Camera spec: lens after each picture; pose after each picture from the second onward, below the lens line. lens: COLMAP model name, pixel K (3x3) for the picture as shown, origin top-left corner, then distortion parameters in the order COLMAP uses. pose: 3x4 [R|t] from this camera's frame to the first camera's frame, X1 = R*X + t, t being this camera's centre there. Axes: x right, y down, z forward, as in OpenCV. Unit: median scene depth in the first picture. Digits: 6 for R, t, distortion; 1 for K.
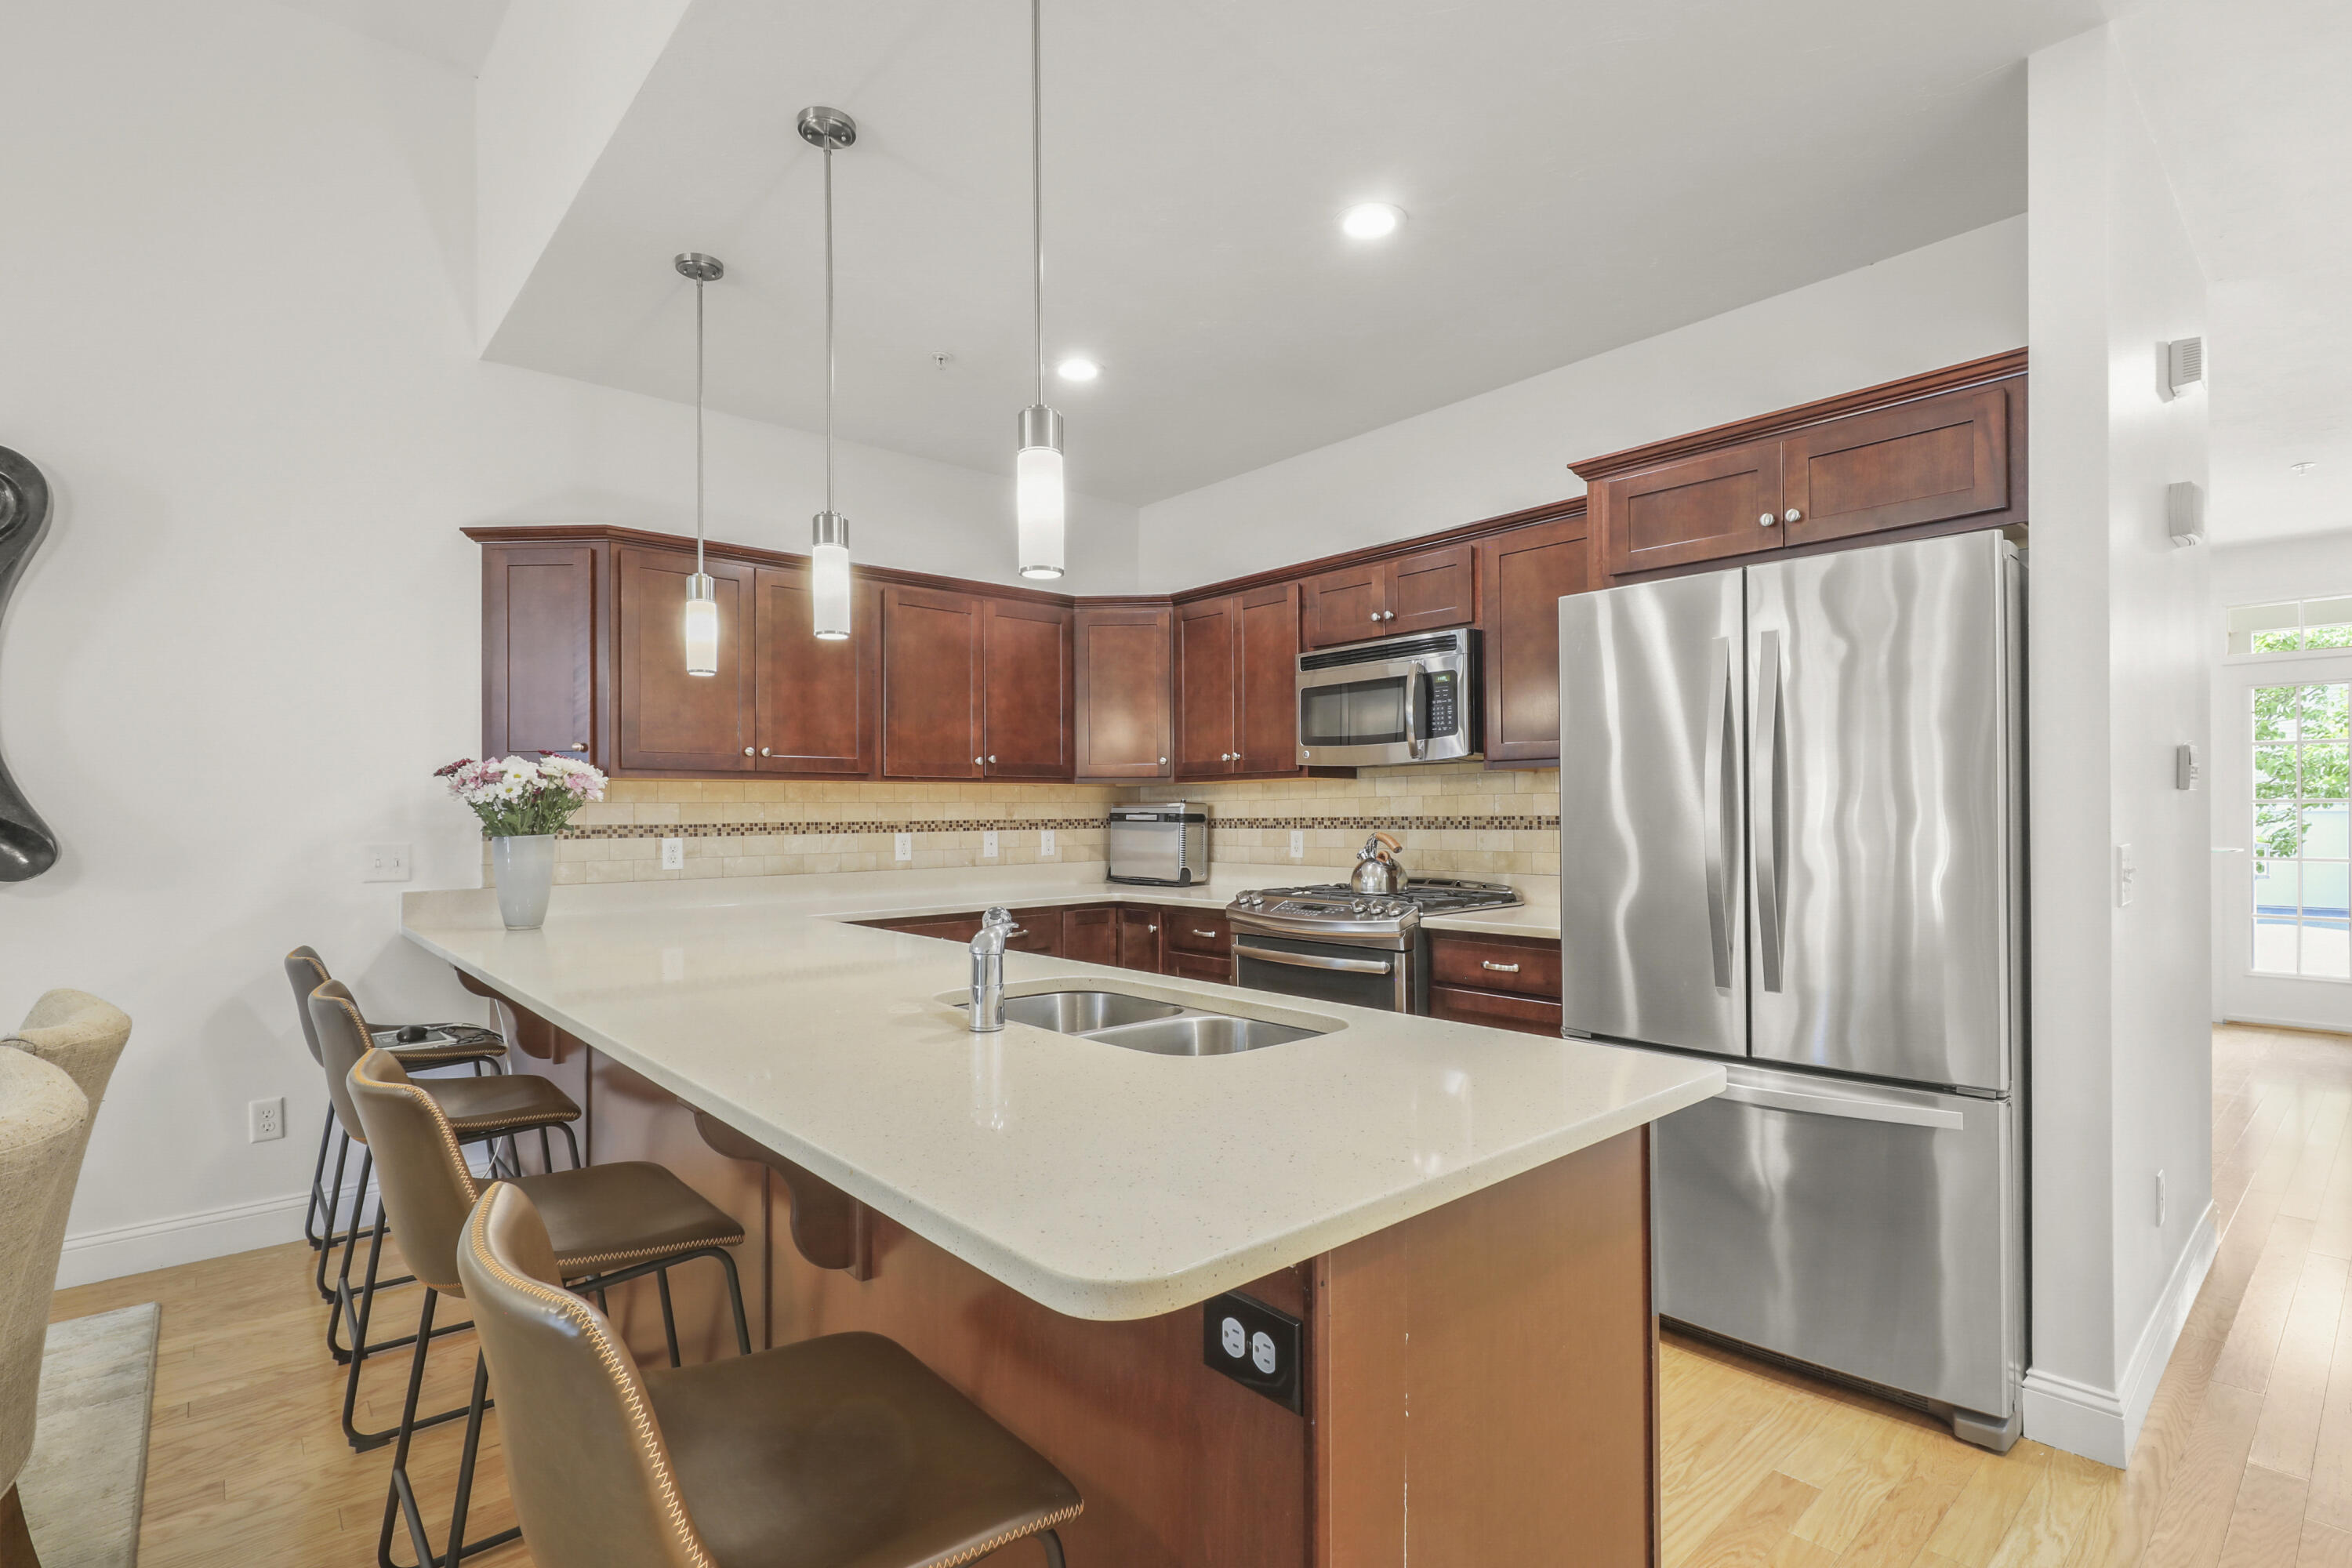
lens RADIAL K [[1114.1, 0, 1185.4], [0, 1114.1, 808.1], [0, 0, 1]] dist [0.001740, -0.000173]
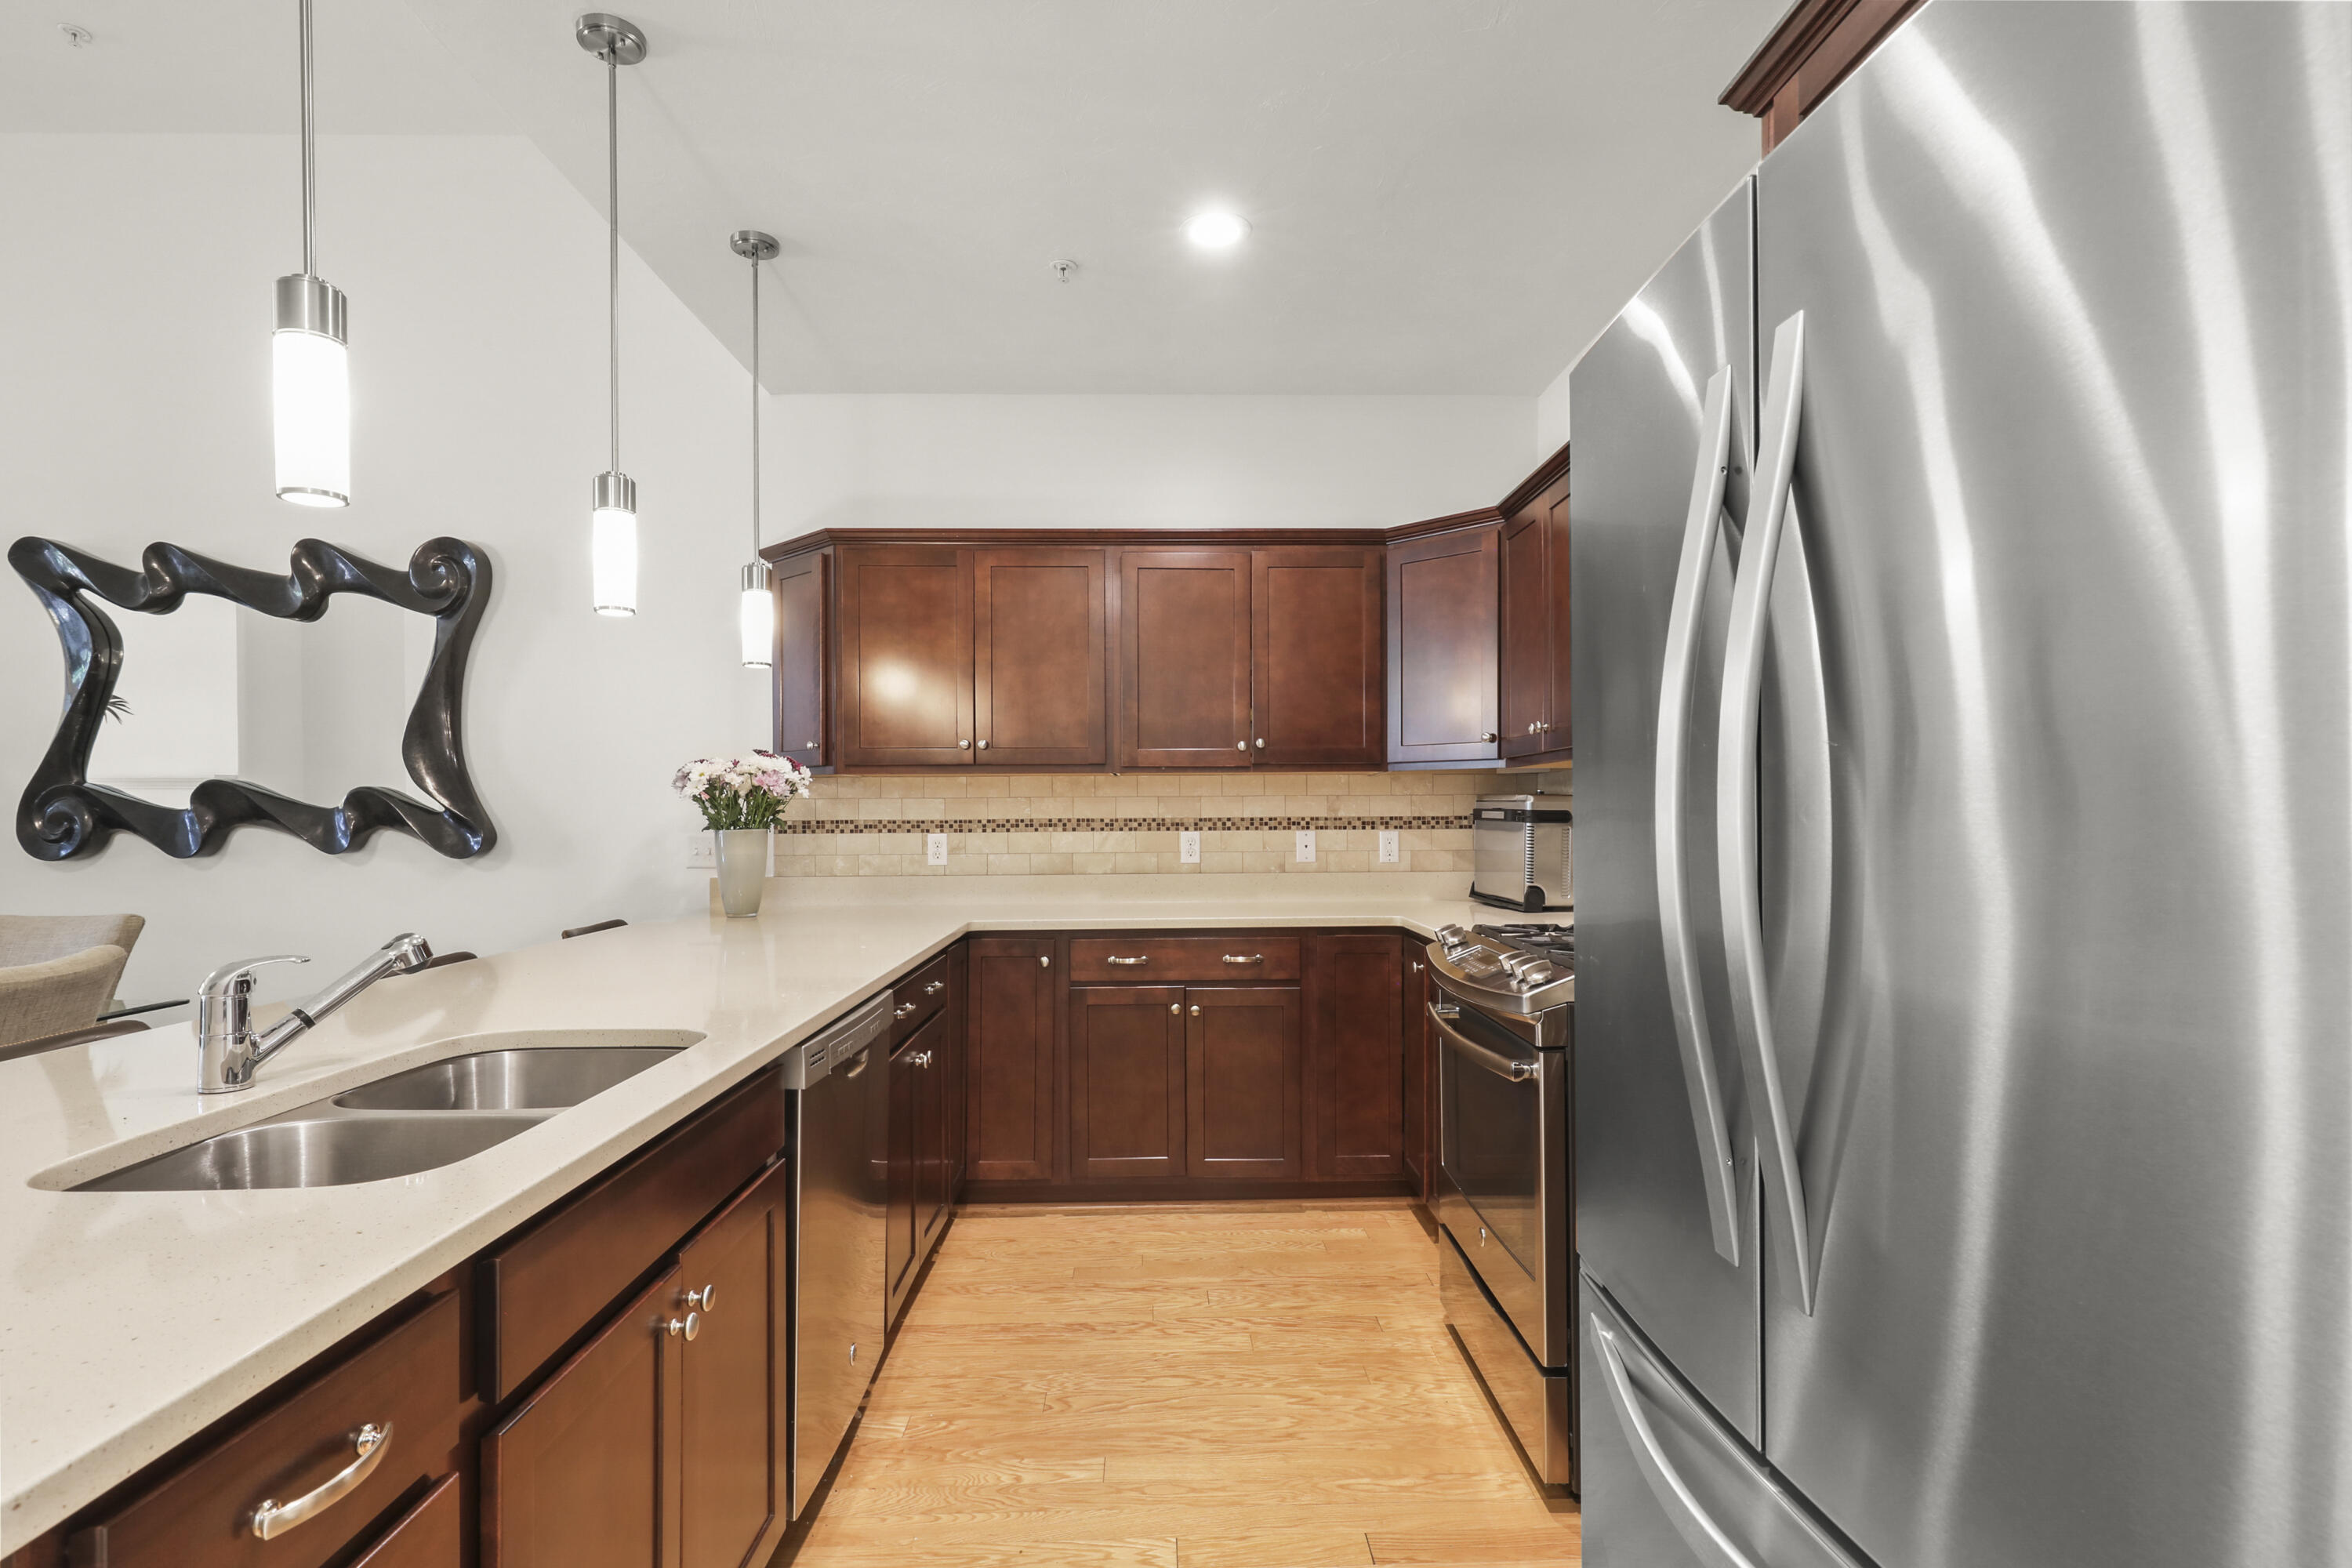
lens RADIAL K [[1149.7, 0, 1182.2], [0, 1149.7, 806.3], [0, 0, 1]] dist [-0.001107, 0.000410]
pose [[0.766665, 0.000143, -0.642048, 0.343789], [0.002457, 0.999992, 0.003157, -0.000291], [0.642043, -0.003998, 0.766658, 0.328249]]
